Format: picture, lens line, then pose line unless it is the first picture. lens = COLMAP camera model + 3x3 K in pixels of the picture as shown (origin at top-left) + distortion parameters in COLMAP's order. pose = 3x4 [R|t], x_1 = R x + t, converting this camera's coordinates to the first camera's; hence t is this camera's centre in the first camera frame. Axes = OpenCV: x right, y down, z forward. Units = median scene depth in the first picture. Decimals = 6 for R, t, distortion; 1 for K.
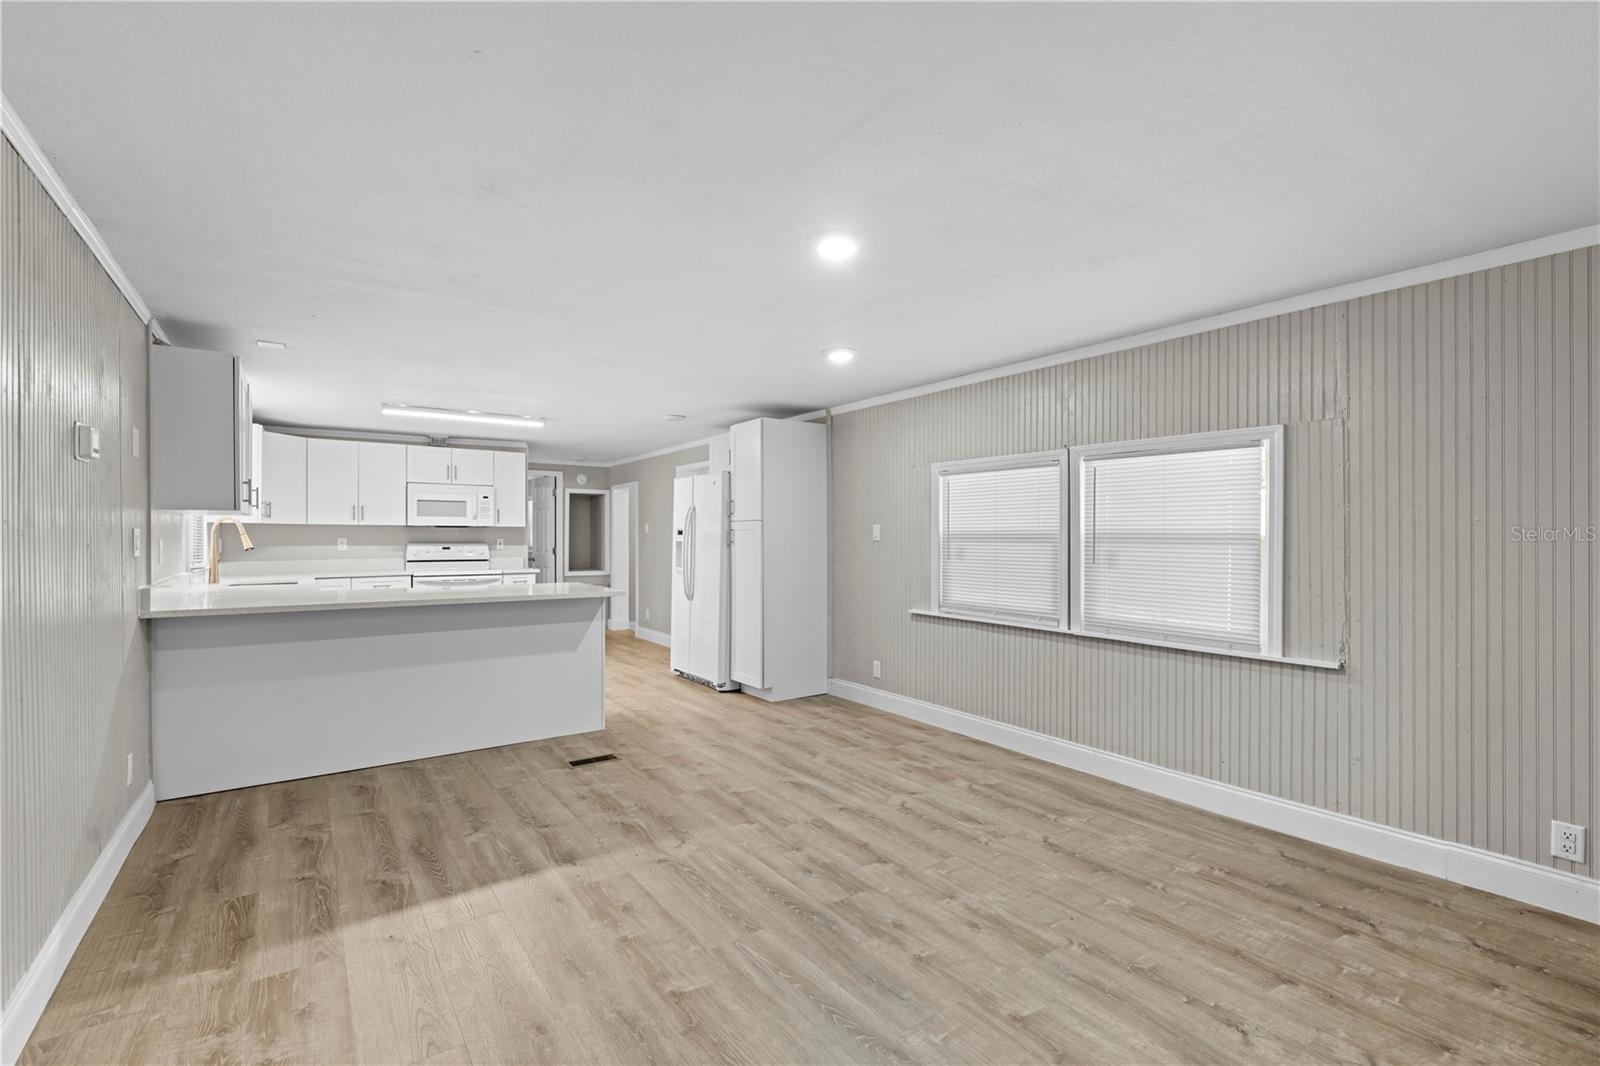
lens RADIAL K [[702.0, 0, 816.3], [0, 702.0, 542.7], [0, 0, 1]] dist [0.001419, -0.000808]
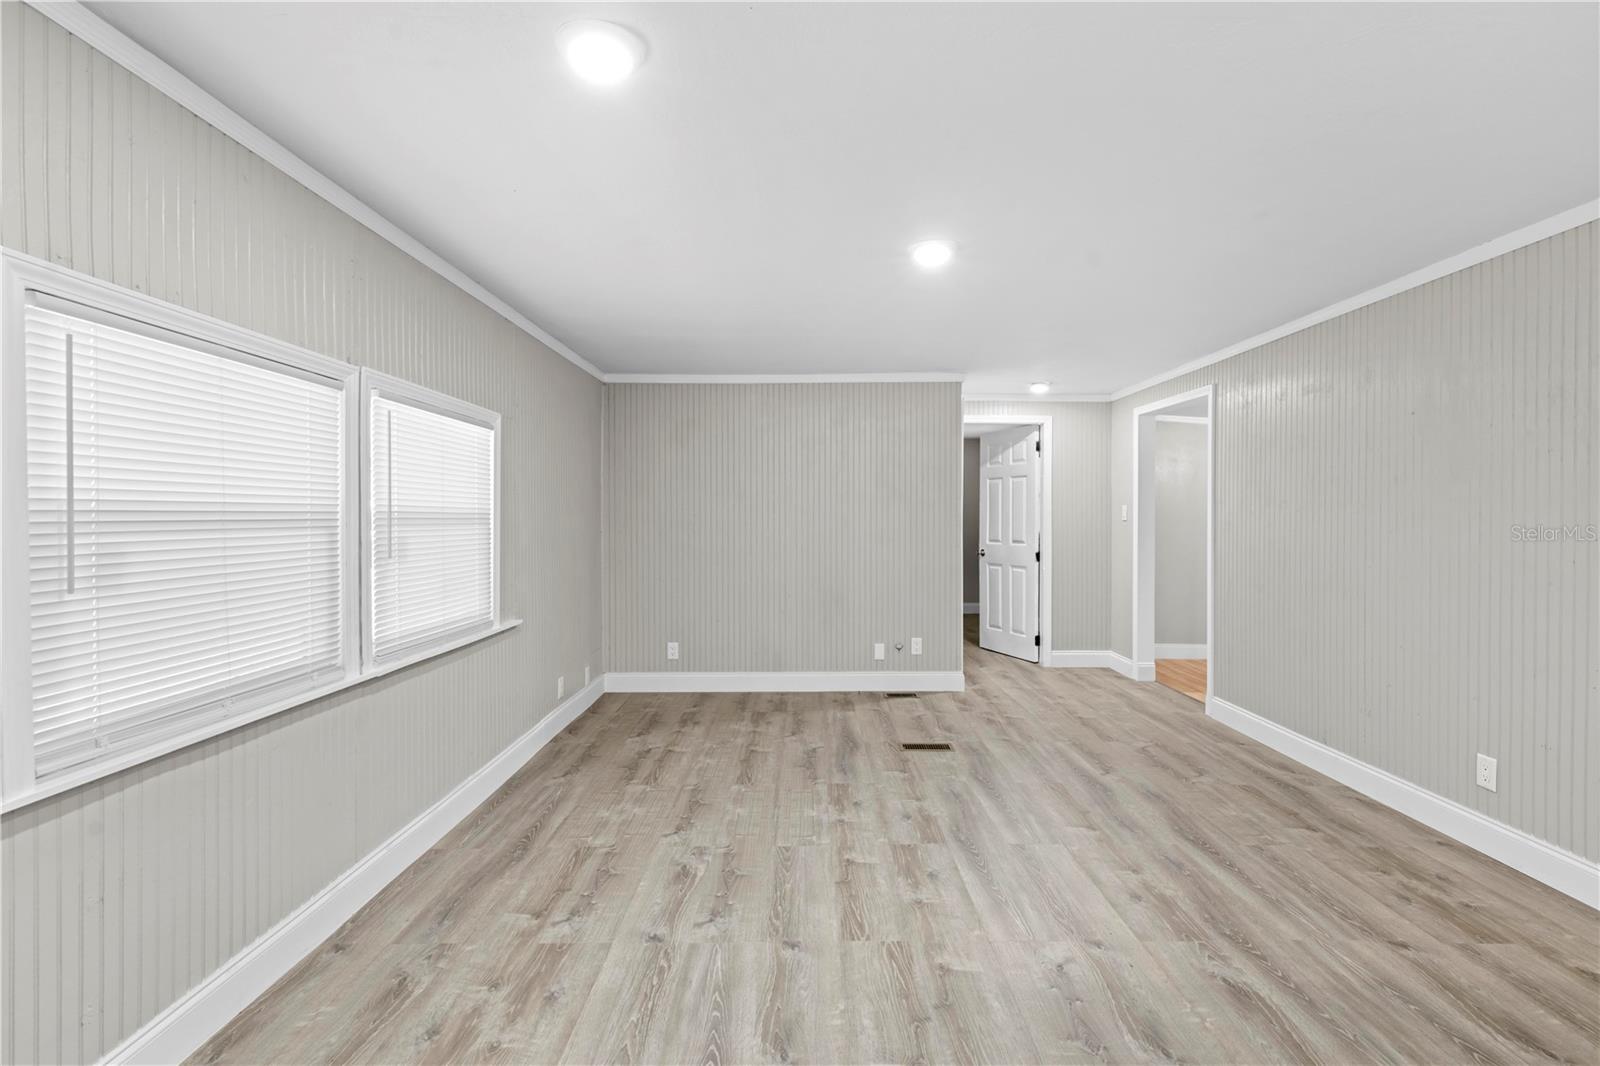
lens RADIAL K [[702.0, 0, 805.4], [0, 702.0, 518.4], [0, 0, 1]] dist [0.001419, -0.000808]
pose [[-0.803297, -0.003601, 0.595568, -0.284231], [0.004621, 0.999914, 0.012279, -0.012213], [-0.595561, 0.012616, -0.803211, 1.216285]]
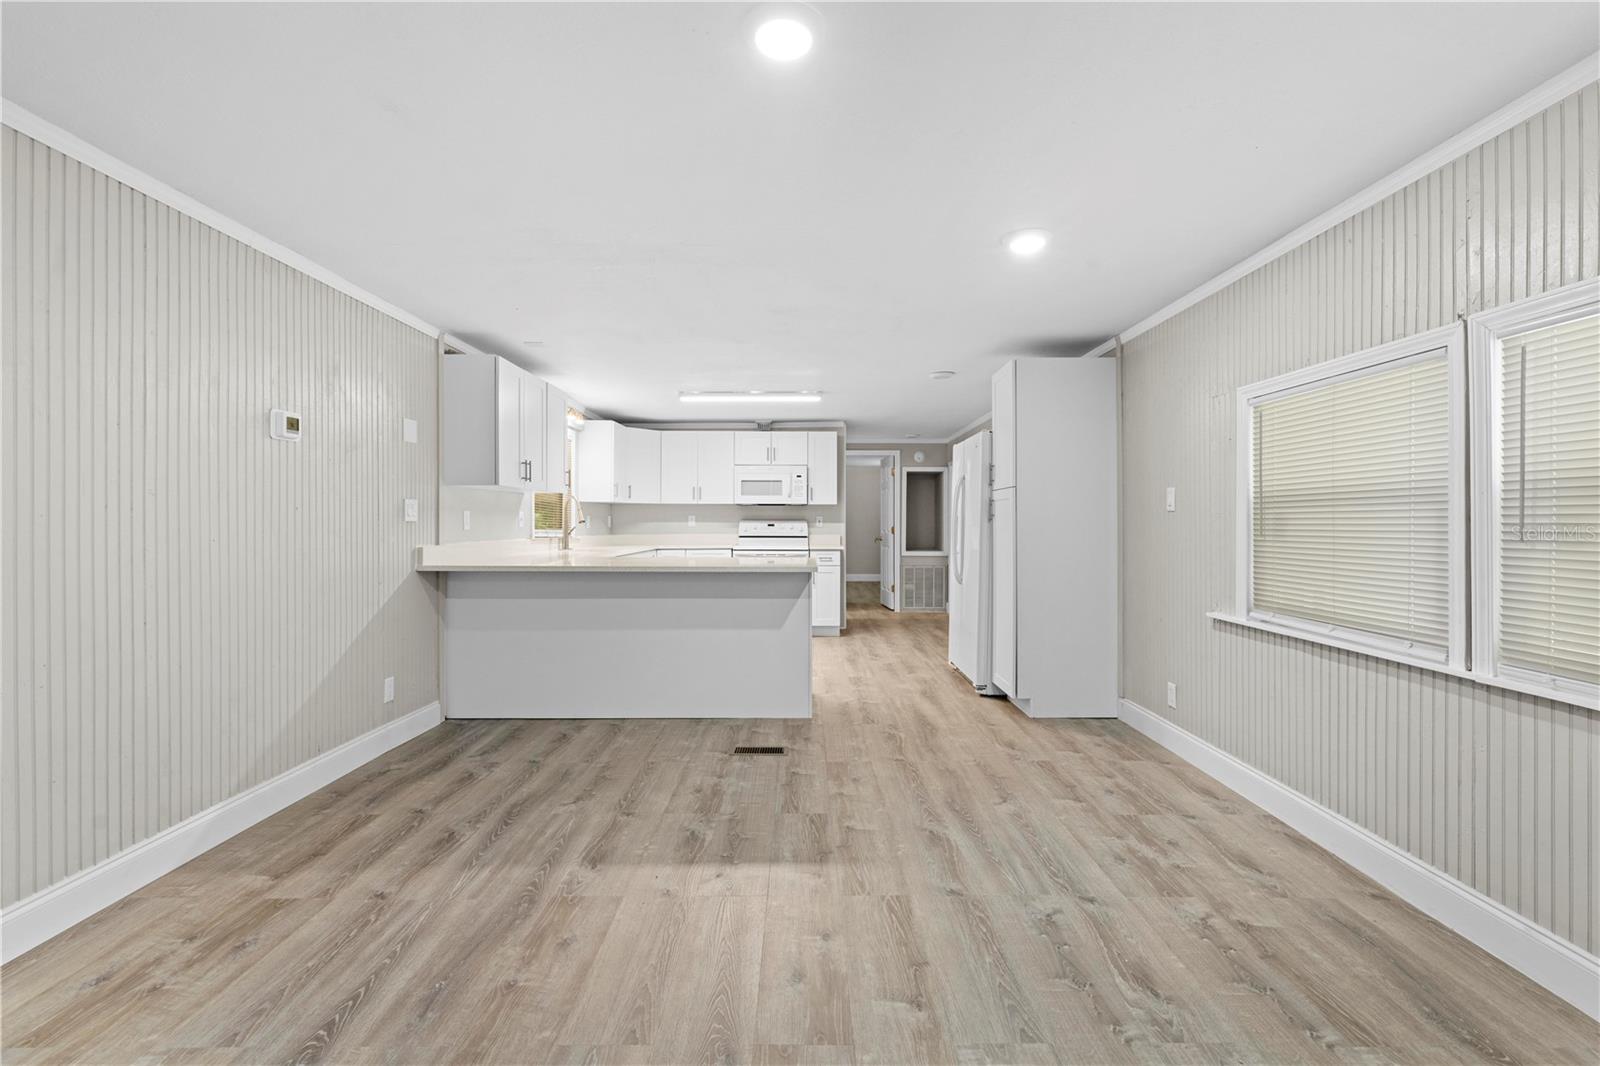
lens RADIAL K [[702.0, 0, 815.0], [0, 702.0, 522.0], [0, 0, 1]] dist [0.001419, -0.000808]
pose [[0.815367, -0.000659, -0.578944, 0.261023], [-0.005509, 0.999945, -0.008896, 0.021808], [0.578918, 0.010443, 0.815319, 0.294821]]
